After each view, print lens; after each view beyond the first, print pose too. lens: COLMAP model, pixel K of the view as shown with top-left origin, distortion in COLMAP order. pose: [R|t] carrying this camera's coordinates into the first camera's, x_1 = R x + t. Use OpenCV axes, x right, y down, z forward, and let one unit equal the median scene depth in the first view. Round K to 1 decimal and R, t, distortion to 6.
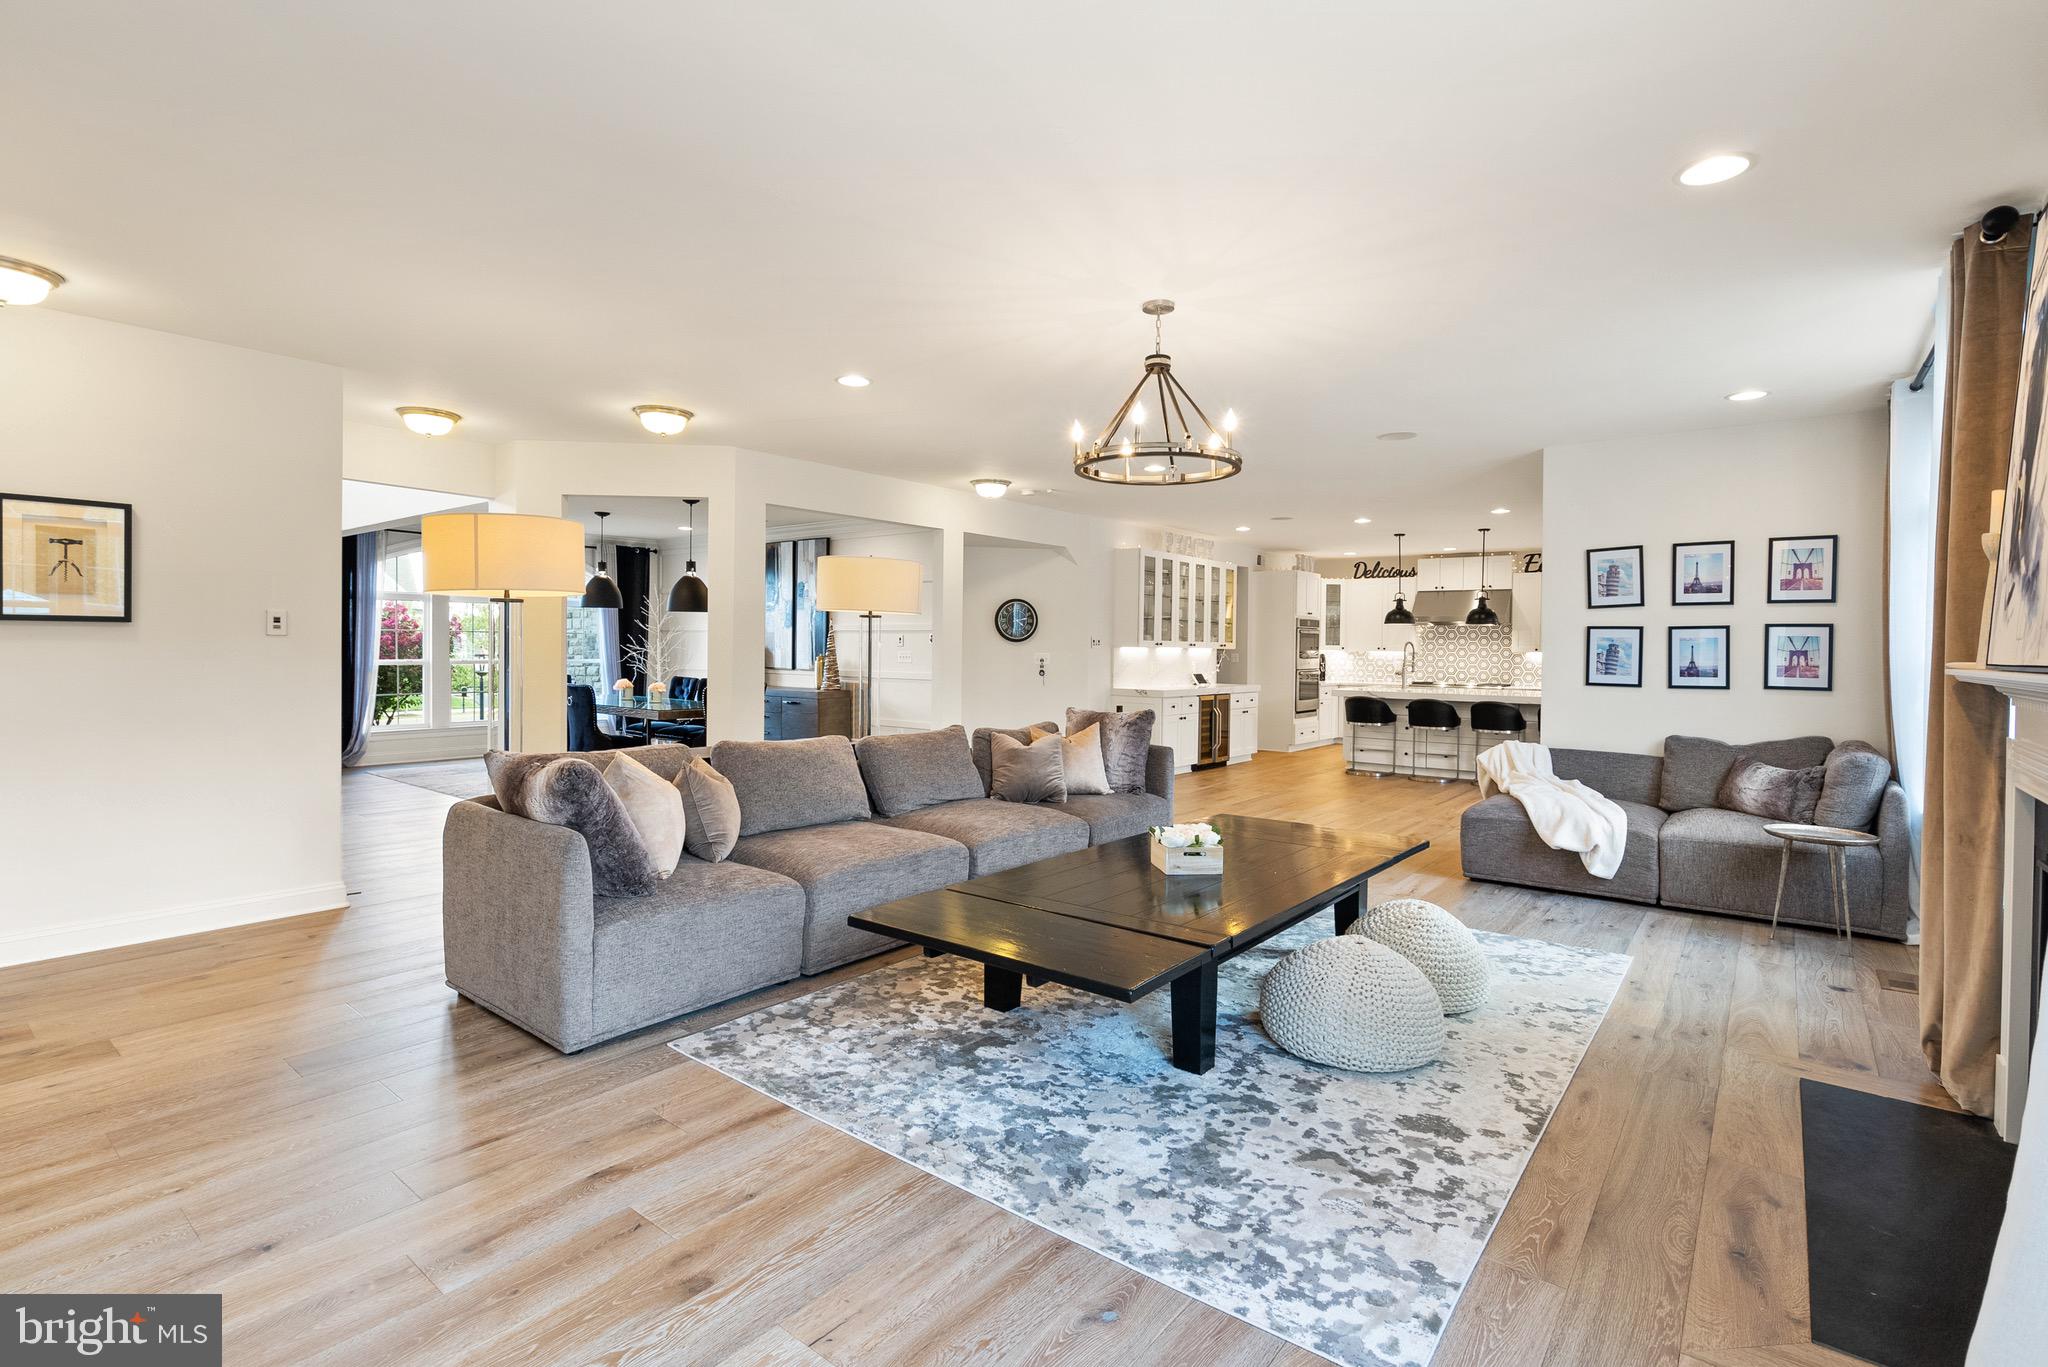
lens RADIAL K [[944.0, 0, 1014.2], [0, 944.0, 672.0], [0, 0, 1]] dist [-0.008230, 0.005912]
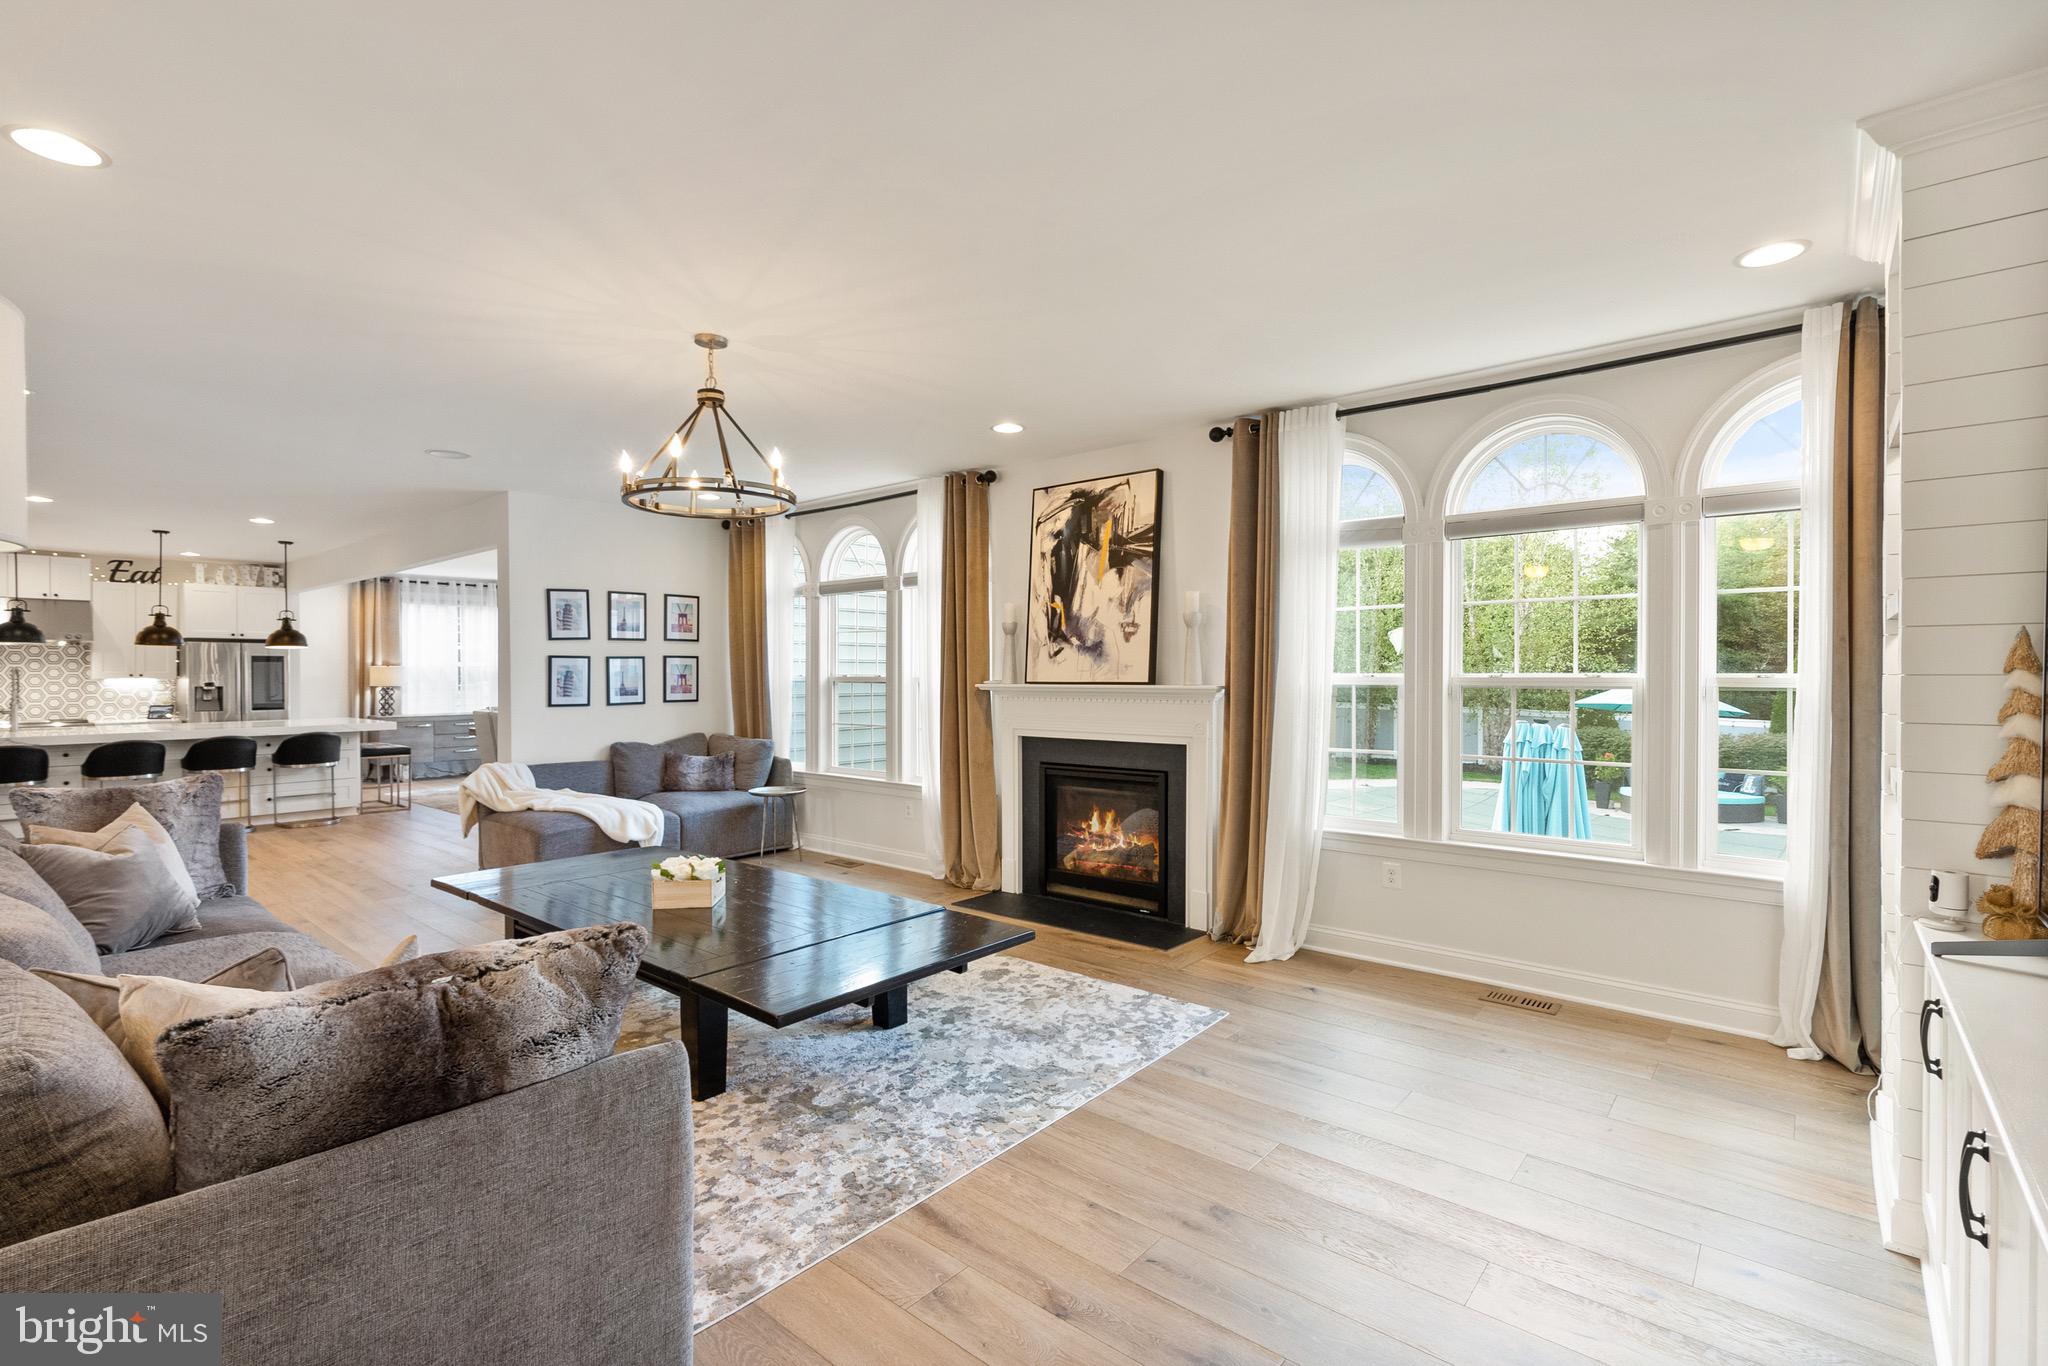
lens RADIAL K [[944.0, 0, 1013.4], [0, 944.0, 678.2], [0, 0, 1]] dist [-0.008230, 0.005912]
pose [[0.035711, -0.014516, 0.999257, -0.346714], [0.030428, 0.999447, 0.013432, -0.012755], [-0.998899, 0.029925, 0.036133, 0.269538]]
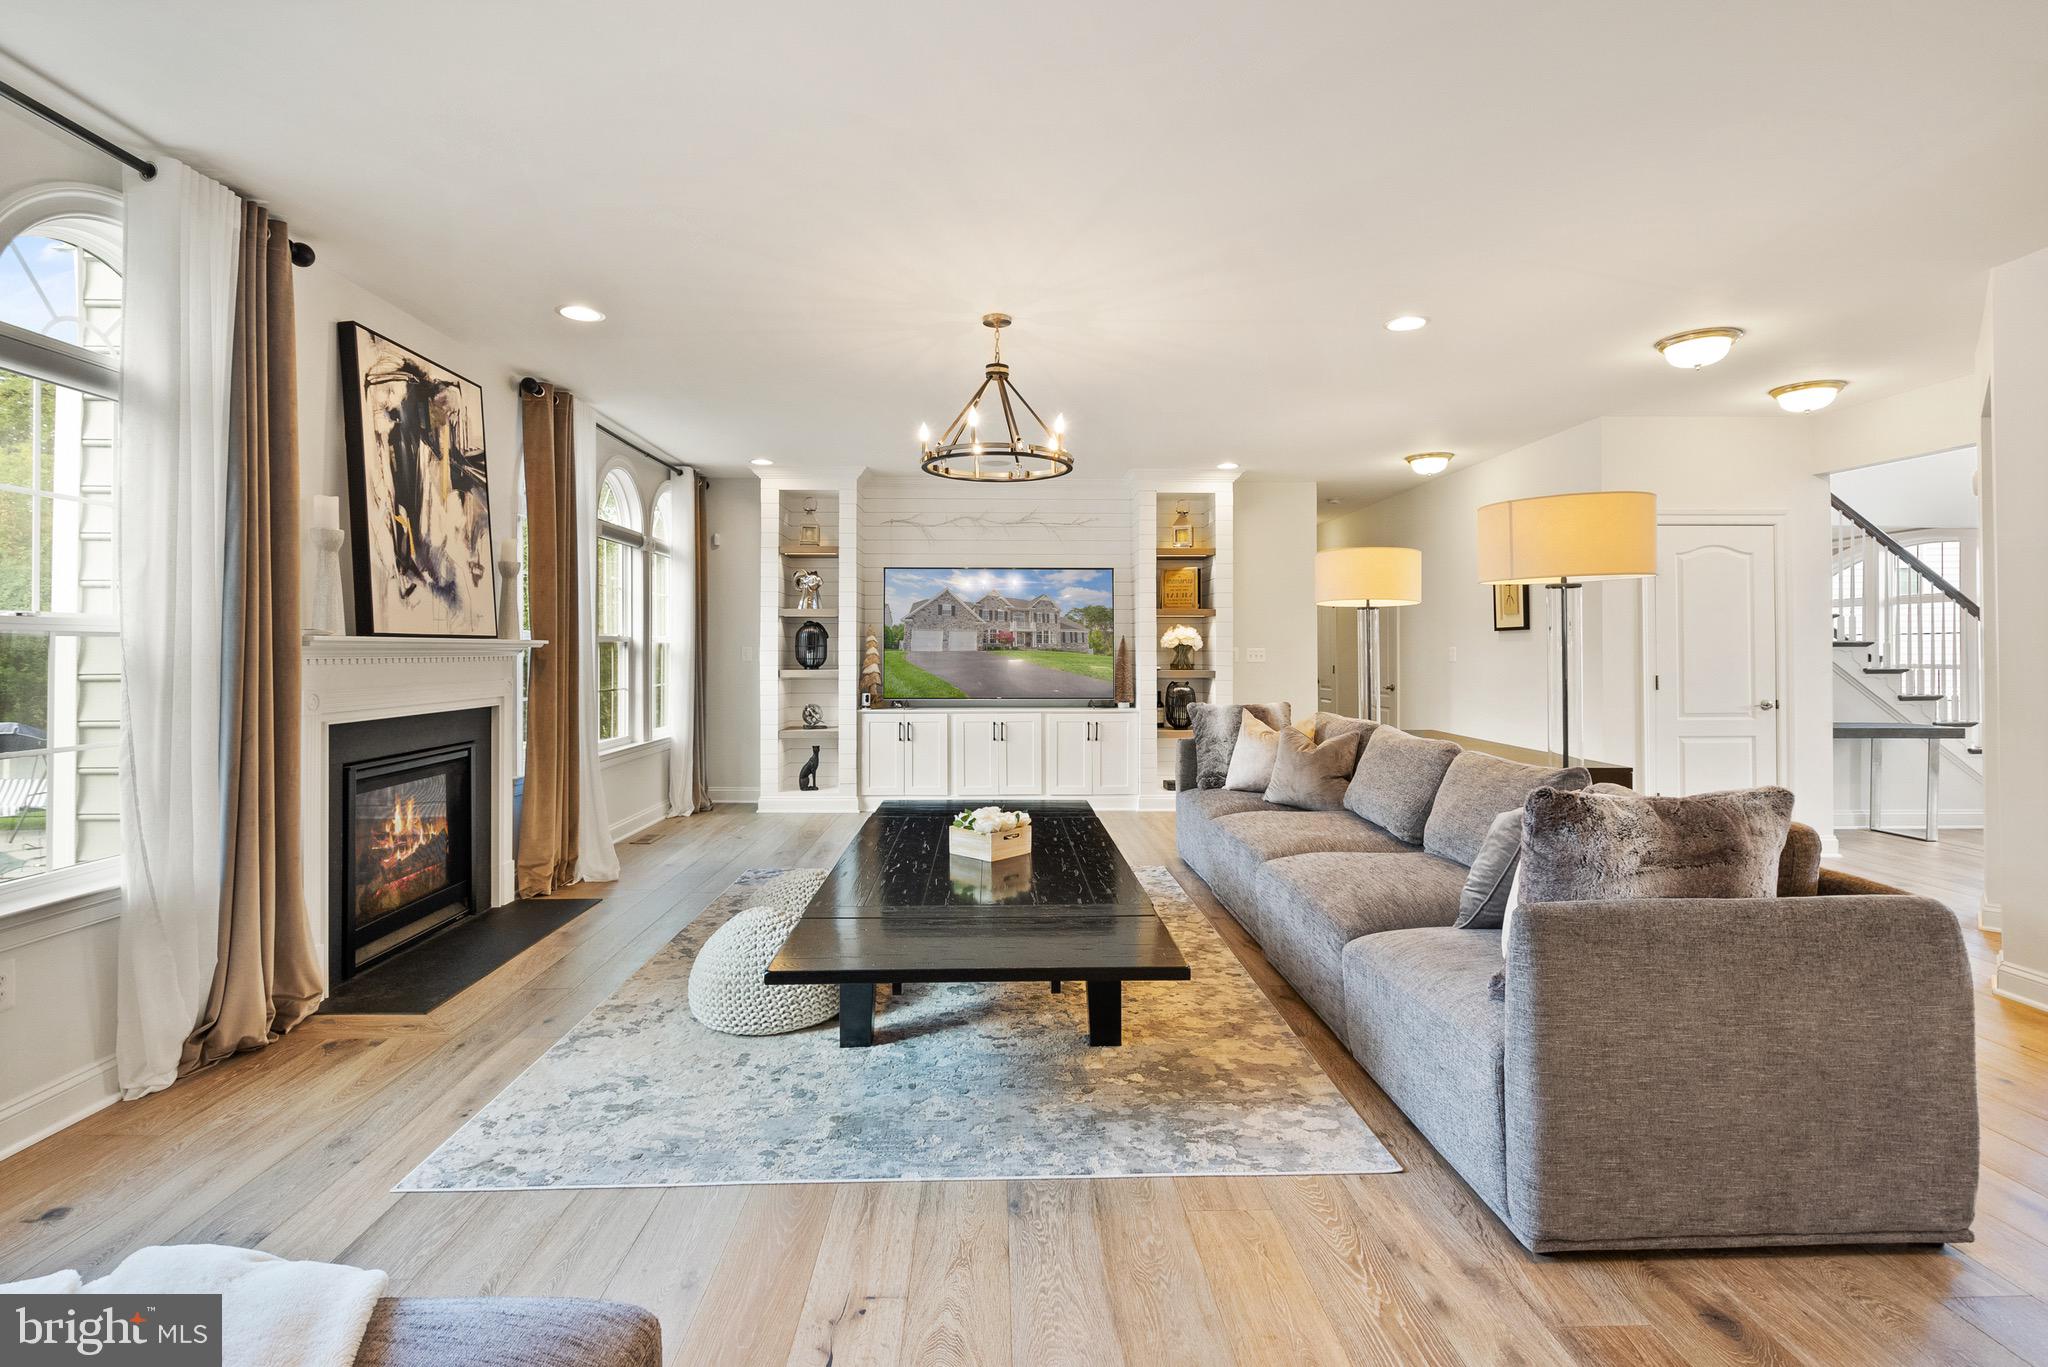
lens RADIAL K [[944.0, 0, 1012.7], [0, 944.0, 642.2], [0, 0, 1]] dist [-0.008230, 0.005912]
pose [[-0.757218, -0.016358, -0.652957, 0.351199], [-0.027798, 0.999588, 0.007195, -0.007854], [0.652570, 0.023600, -0.757361, 0.763091]]
